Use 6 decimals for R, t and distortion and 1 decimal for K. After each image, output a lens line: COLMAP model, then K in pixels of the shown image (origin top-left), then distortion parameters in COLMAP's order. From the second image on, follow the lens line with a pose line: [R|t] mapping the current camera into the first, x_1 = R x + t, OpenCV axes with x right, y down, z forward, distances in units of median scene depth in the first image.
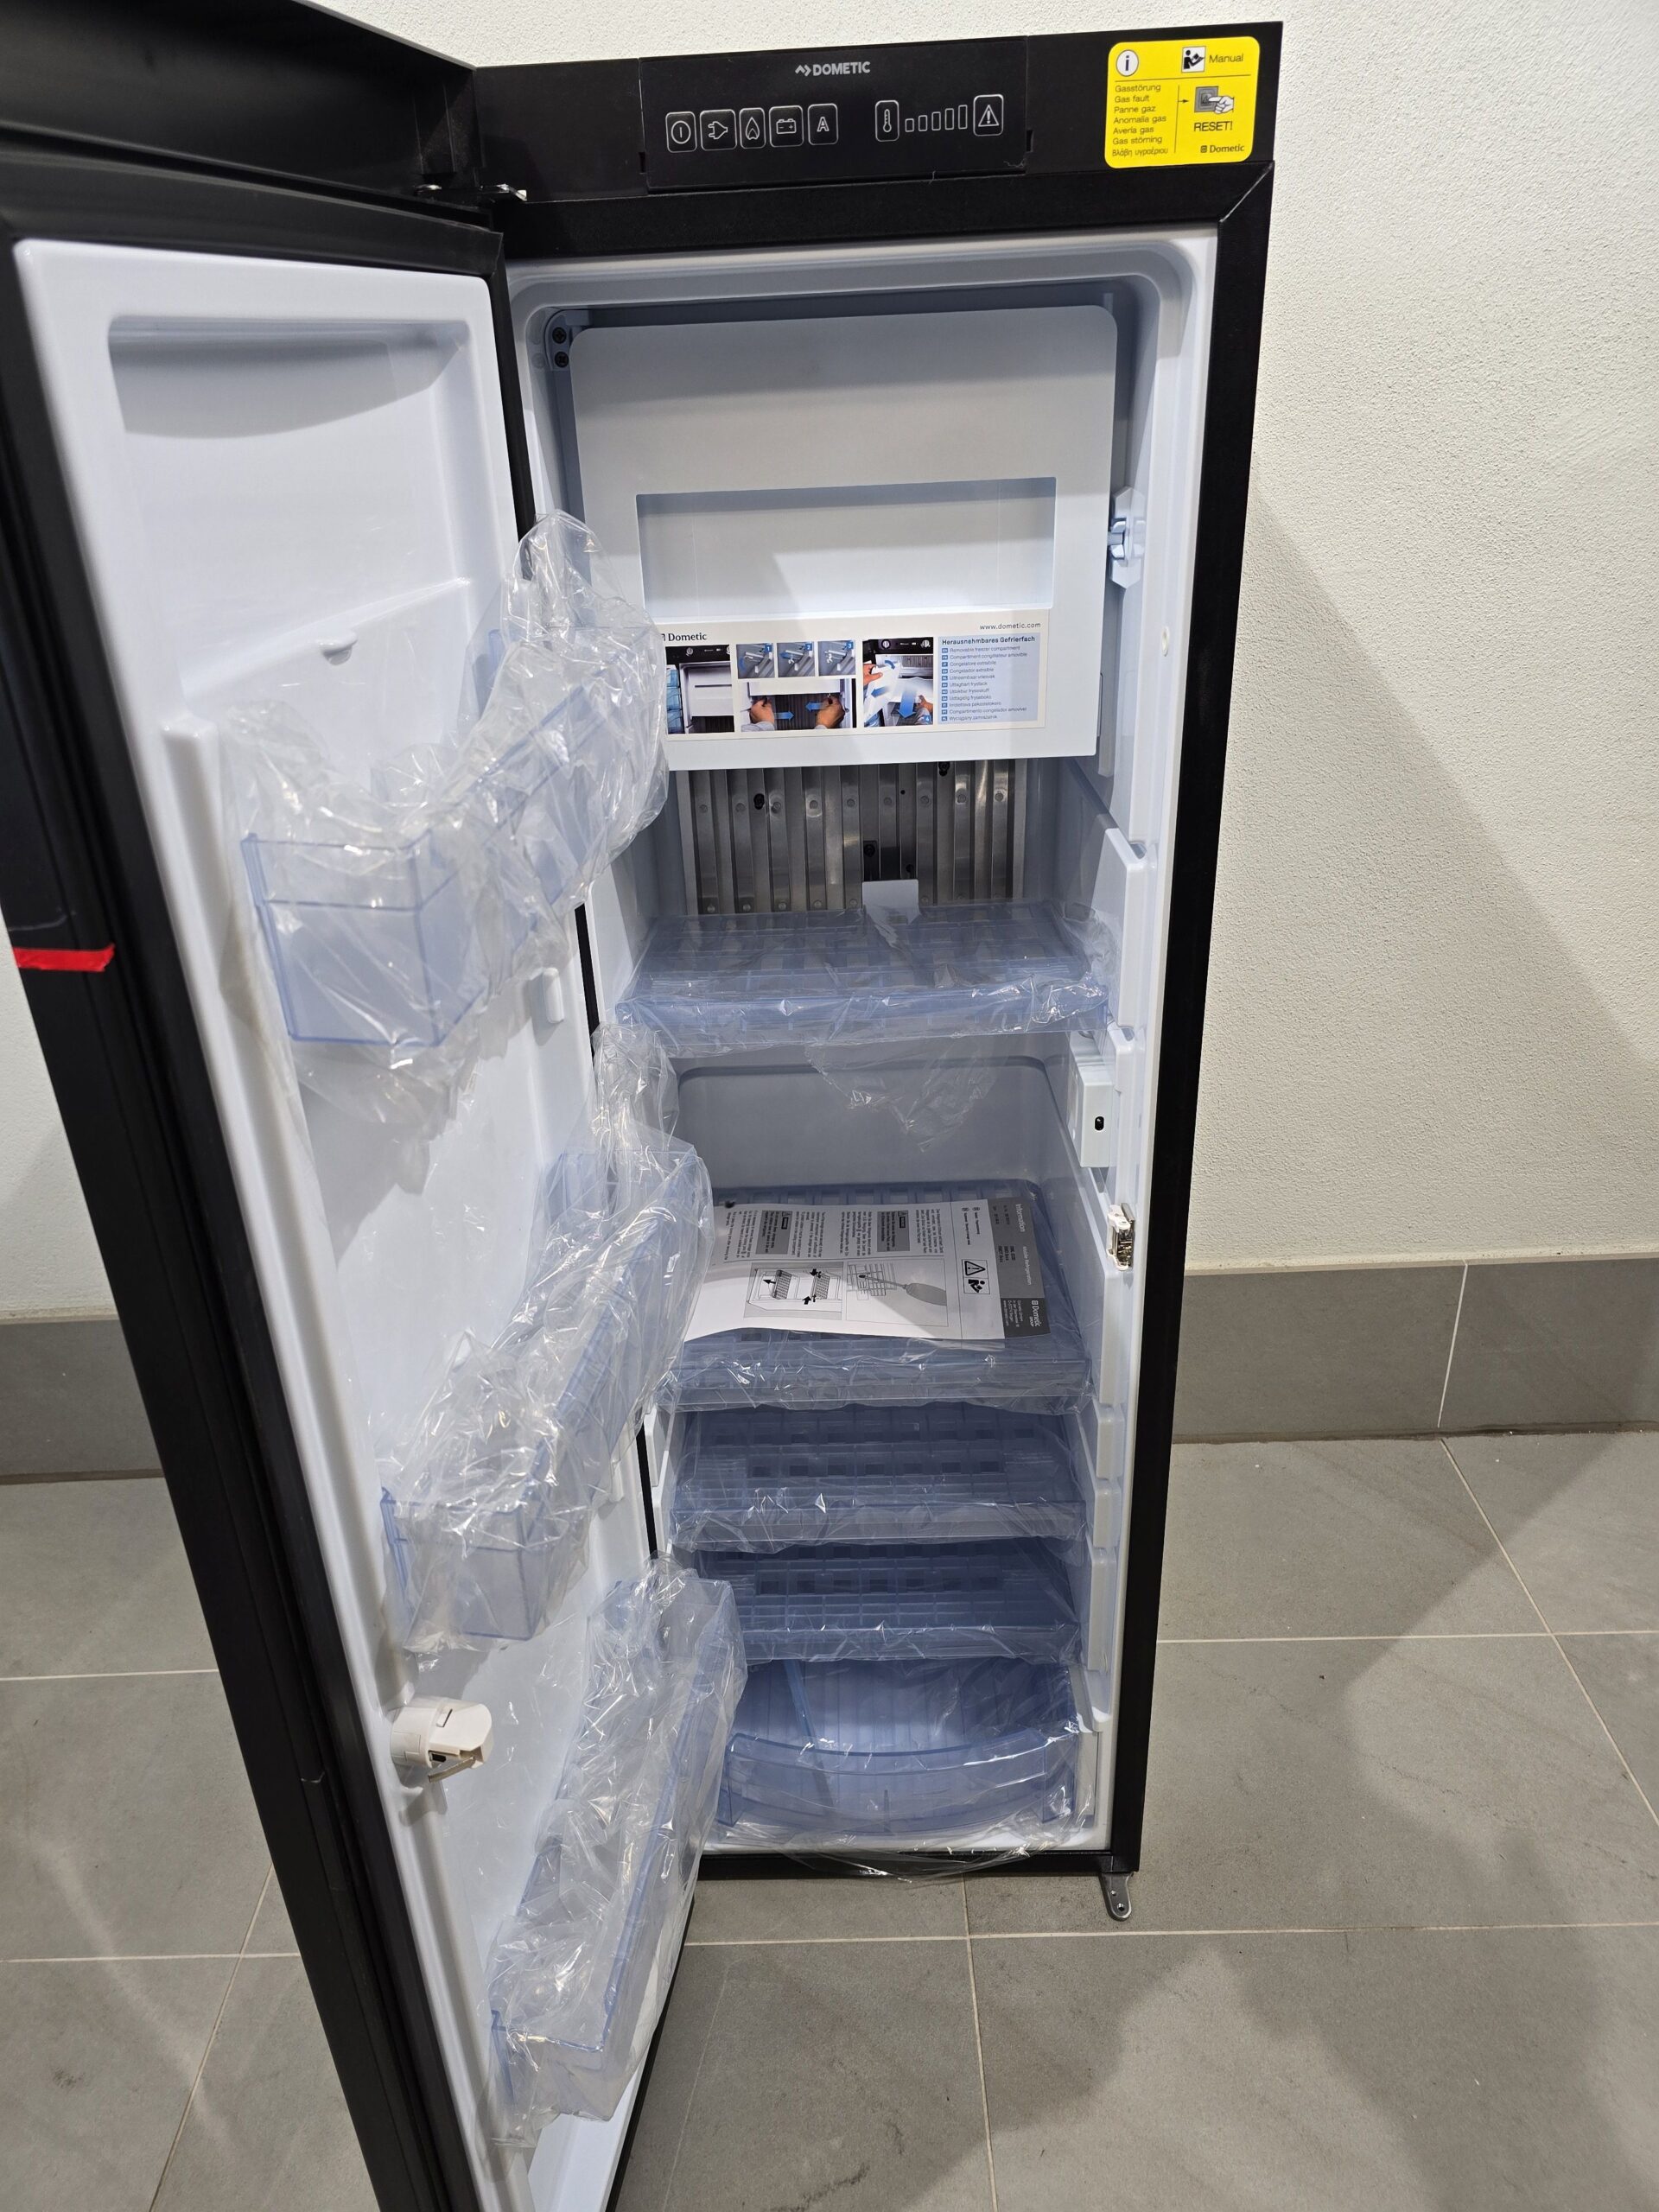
lens RADIAL K [[1436.8, 0, 824.4], [0, 1436.8, 1109.5], [0, 0, 1]] dist [0.029323, -0.030182]
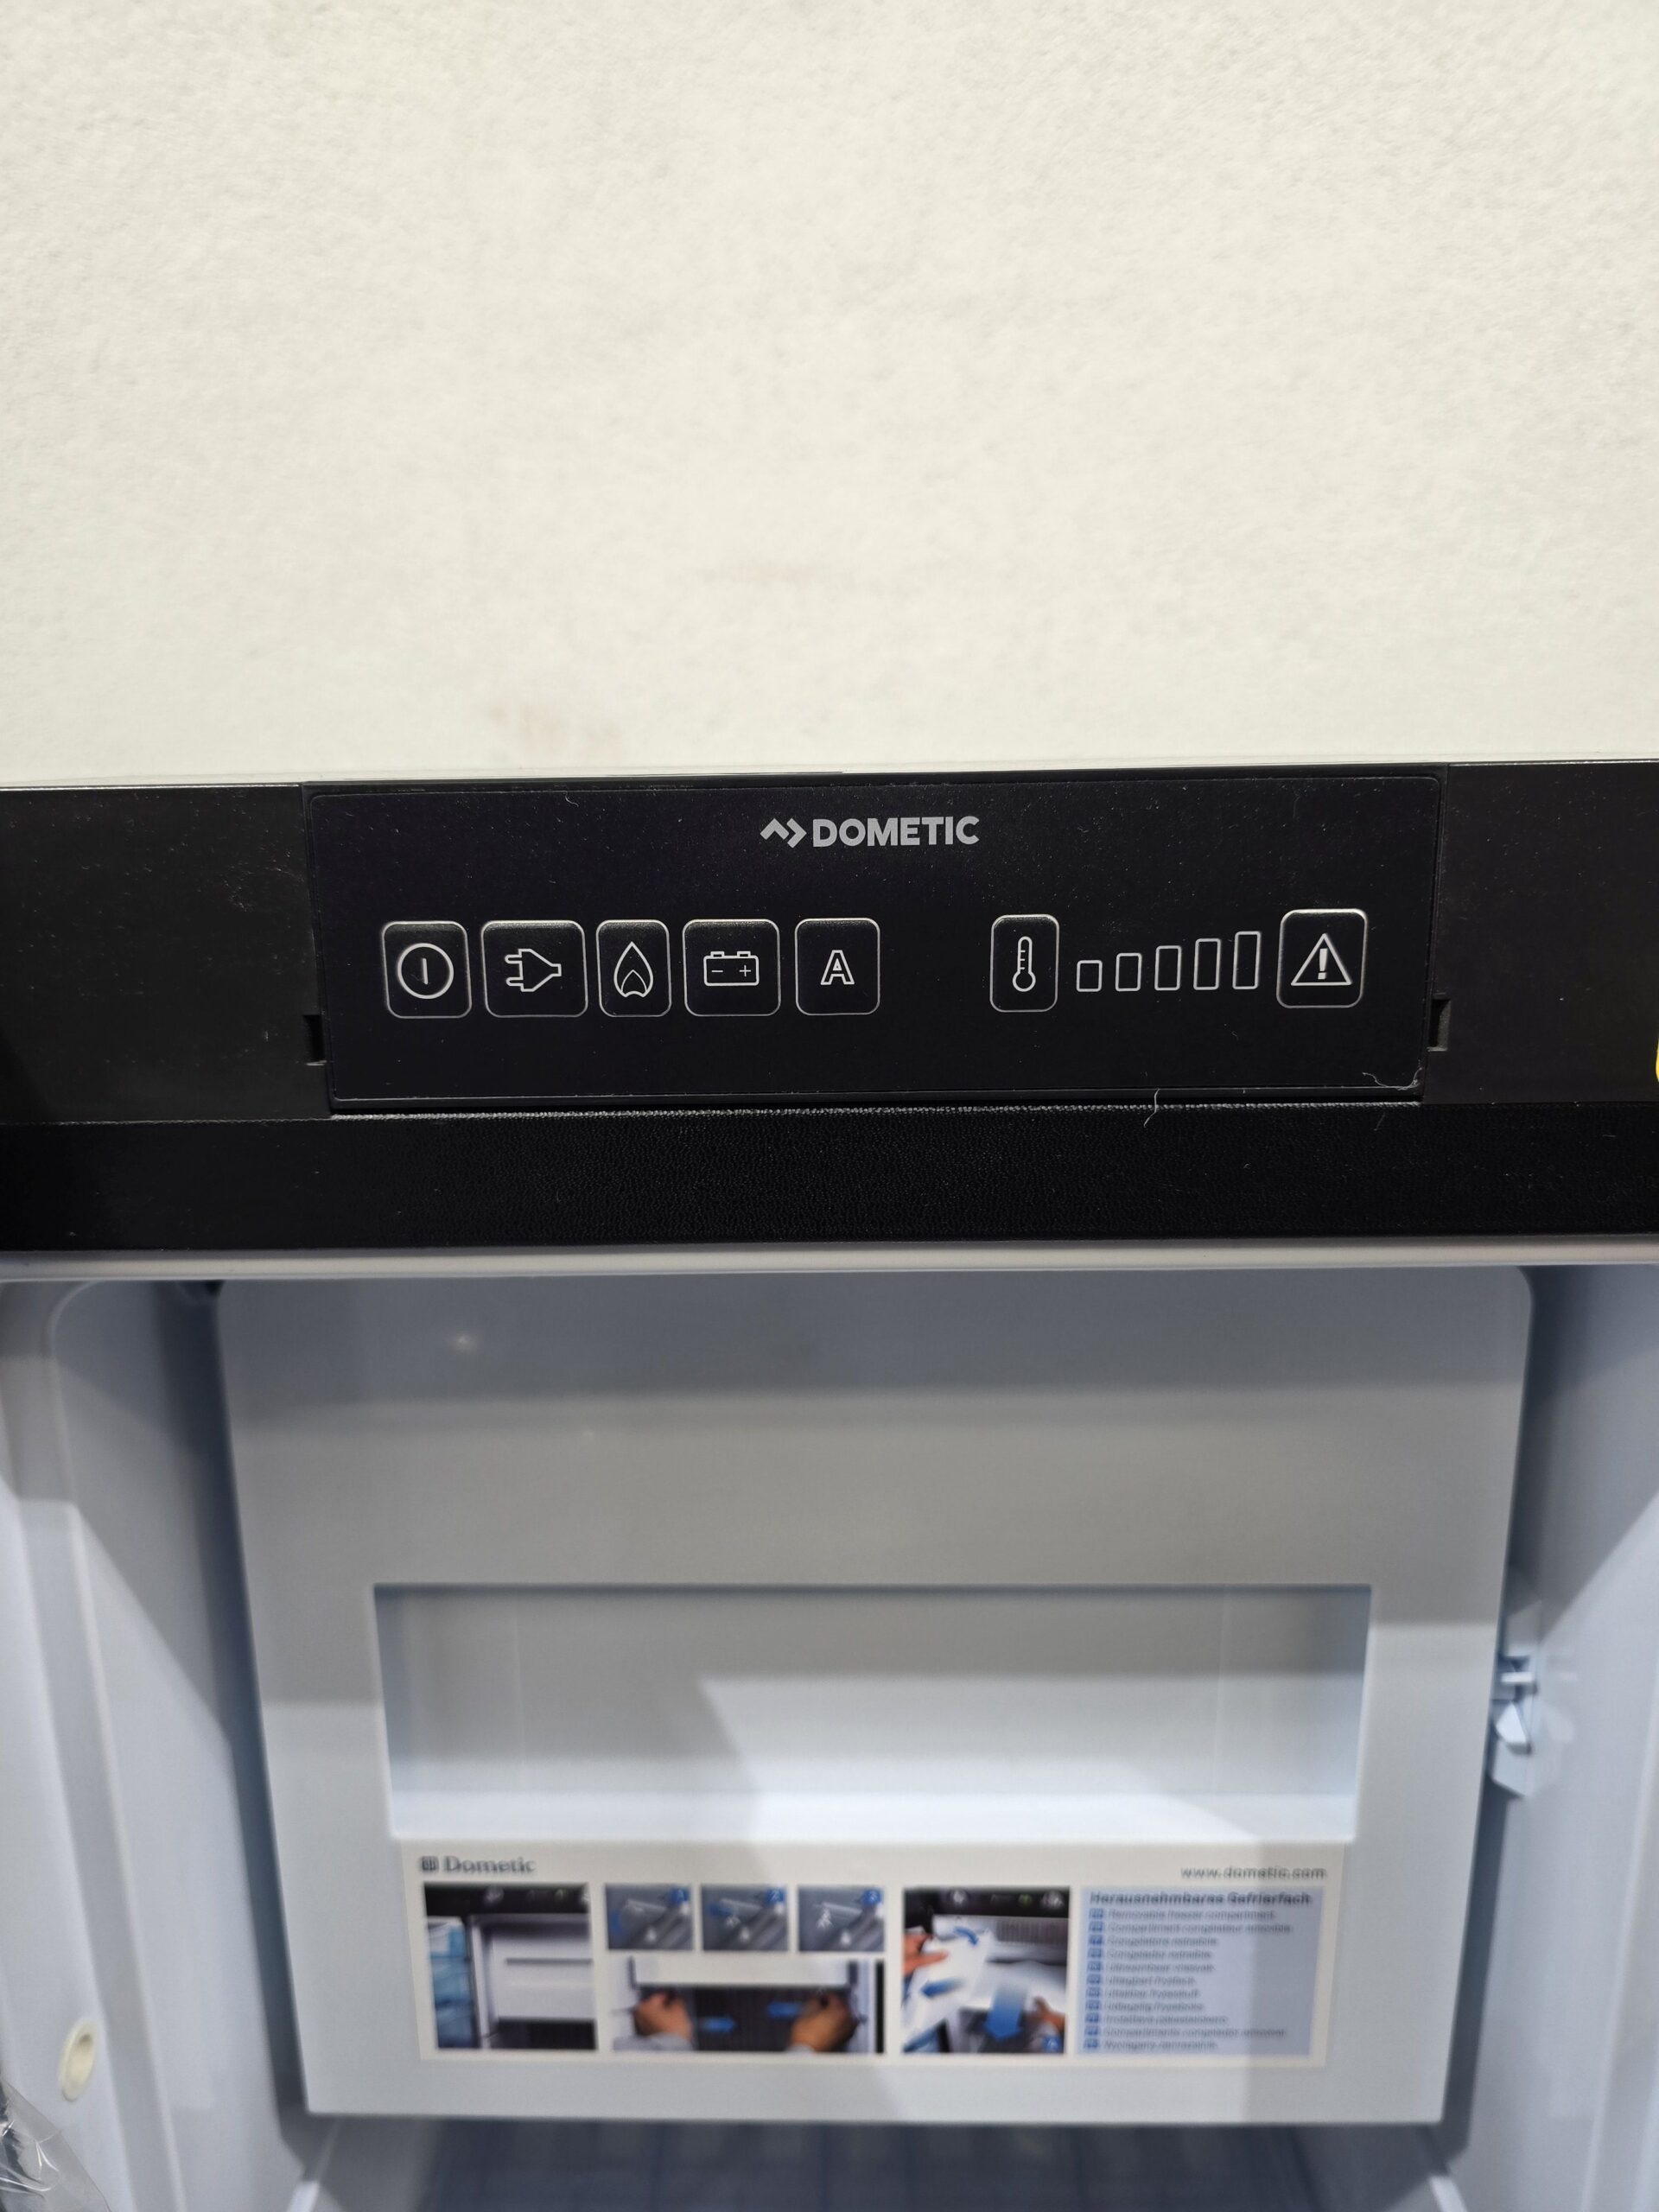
lens RADIAL K [[1436.8, 0, 833.0], [0, 1436.8, 1096.7], [0, 0, 1]] dist [0.029323, -0.030182]
pose [[0.999668, 0.021965, 0.013469, -0.004698], [-0.018469, 0.975363, -0.219832, -0.449189], [-0.017965, 0.219510, 0.975445, 0.525627]]
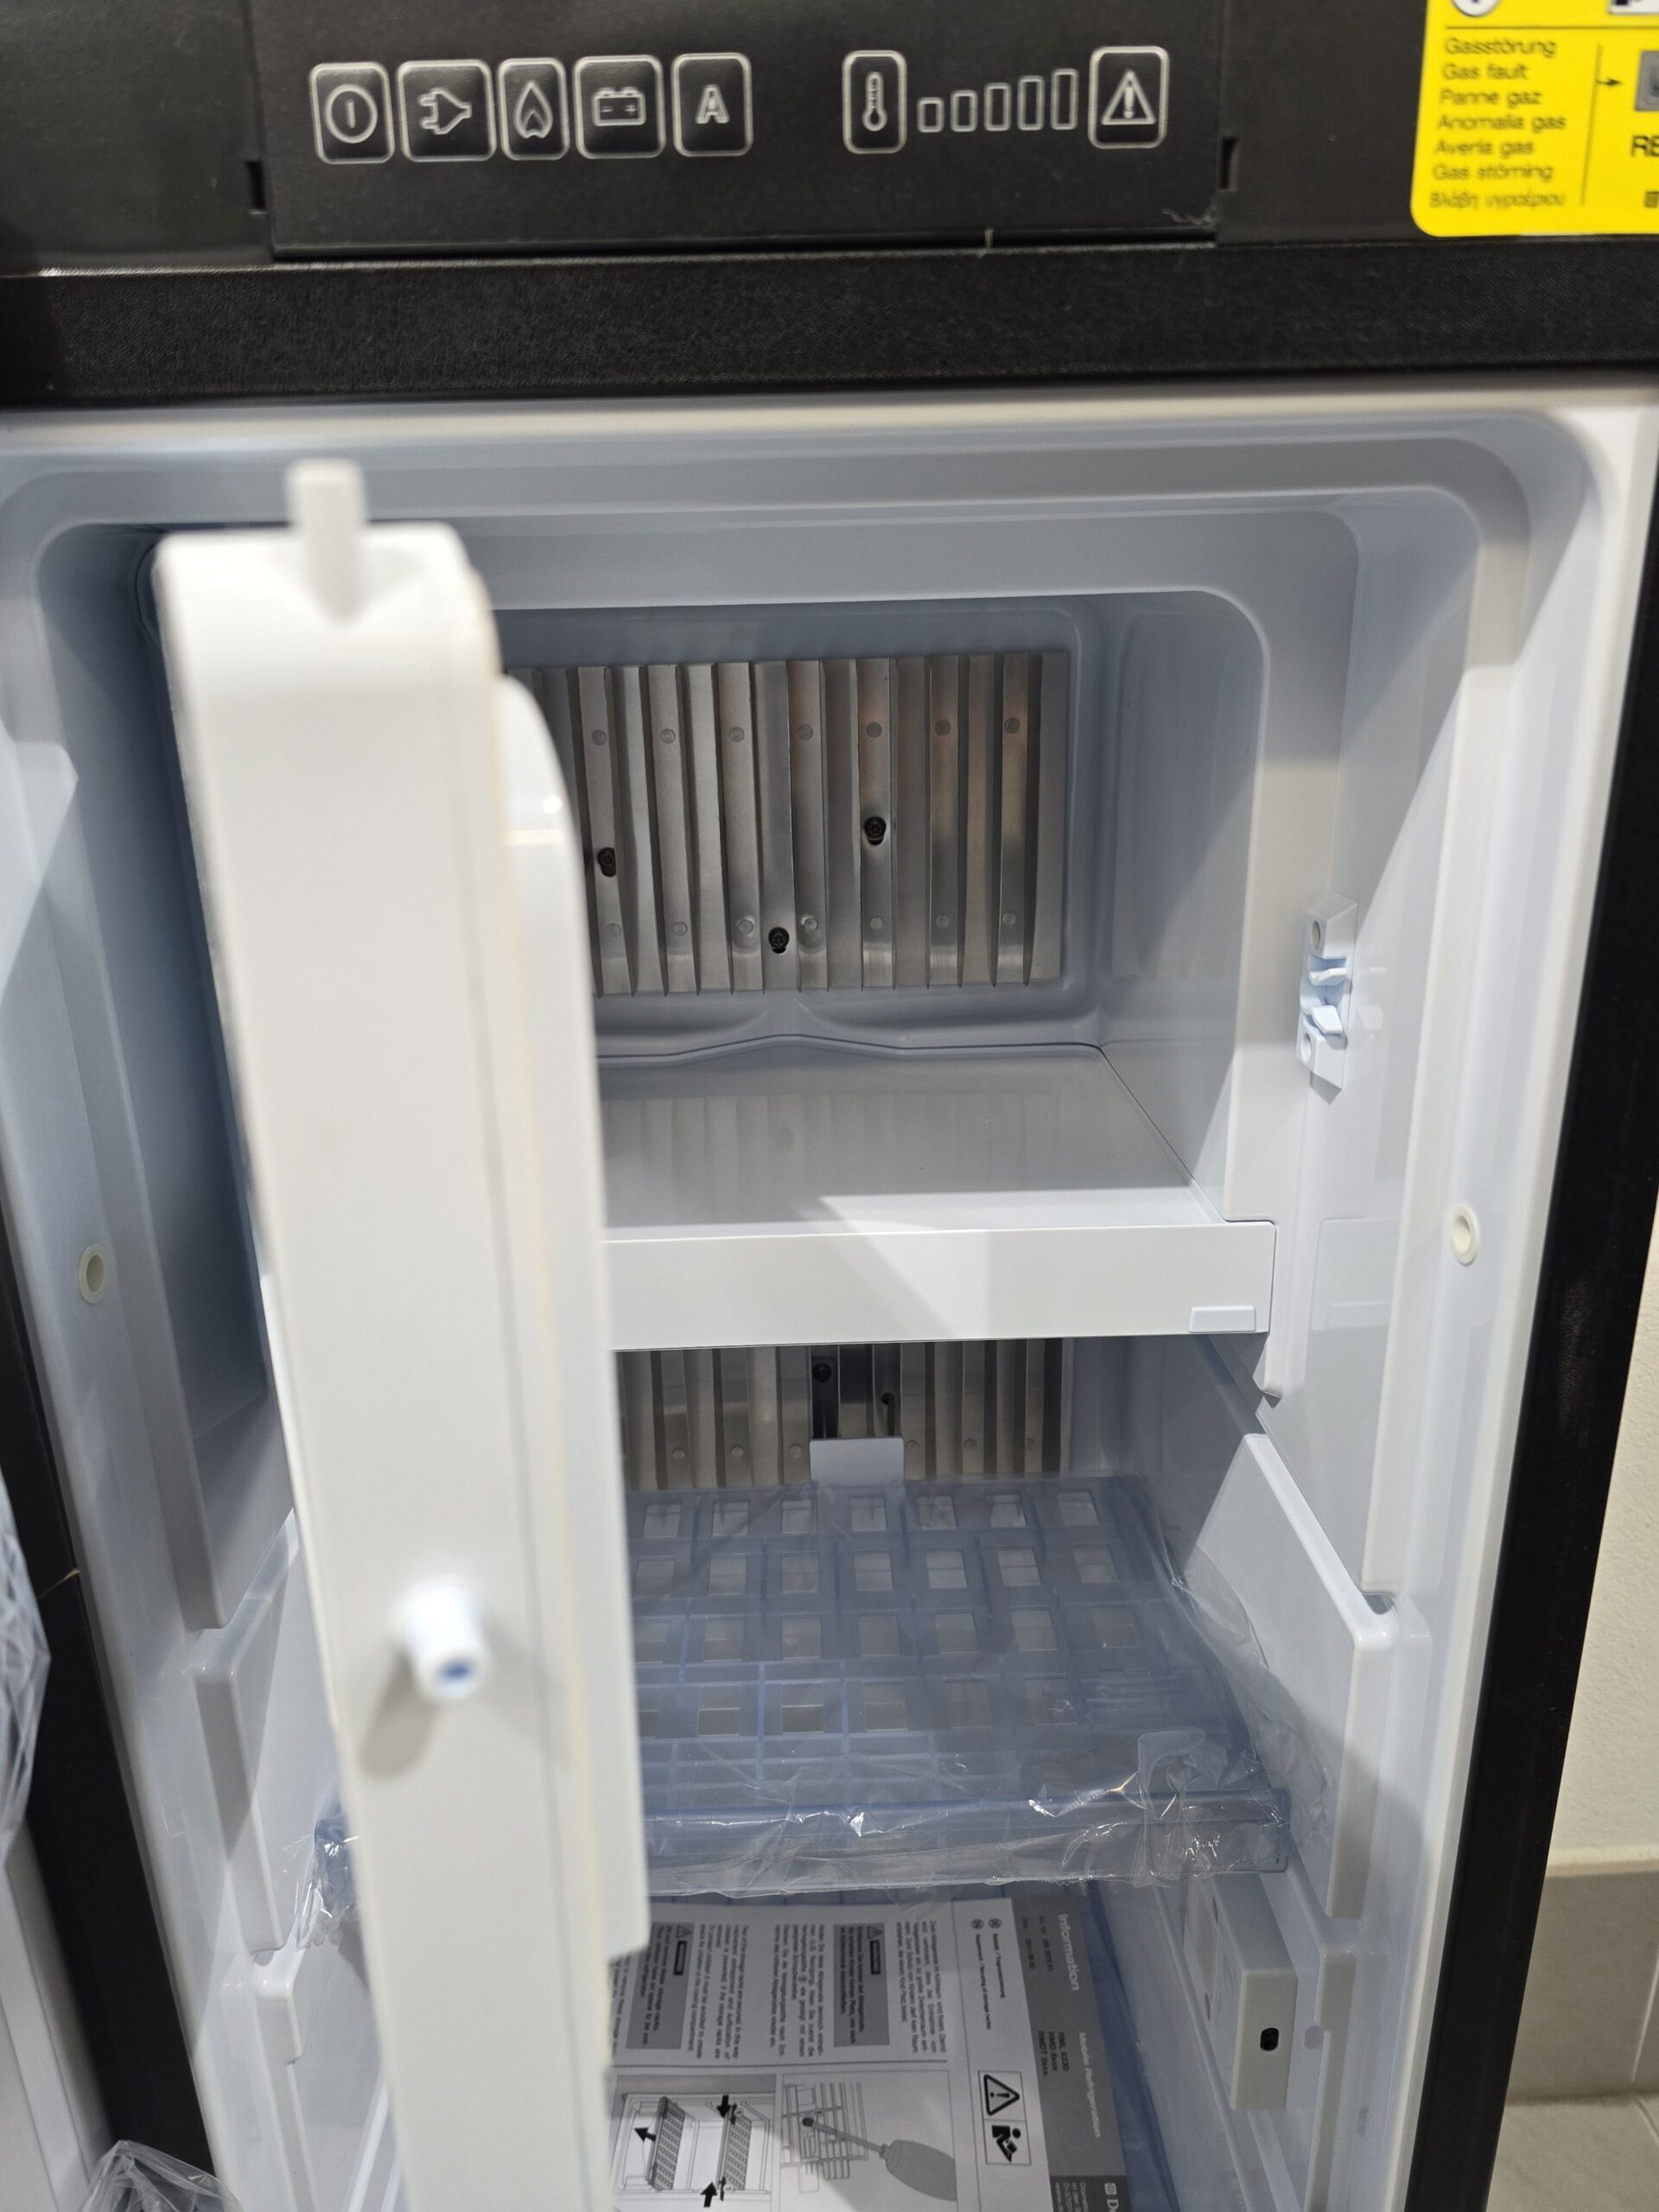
lens RADIAL K [[1436.8, 0, 843.2], [0, 1436.8, 1111.1], [0, 0, 1]] dist [0.029323, -0.030182]
pose [[0.998846, 0.006689, 0.047559, 0.013924], [0.000068, 0.990054, -0.140688, -0.275738], [-0.048027, 0.140529, 0.988911, 0.504231]]
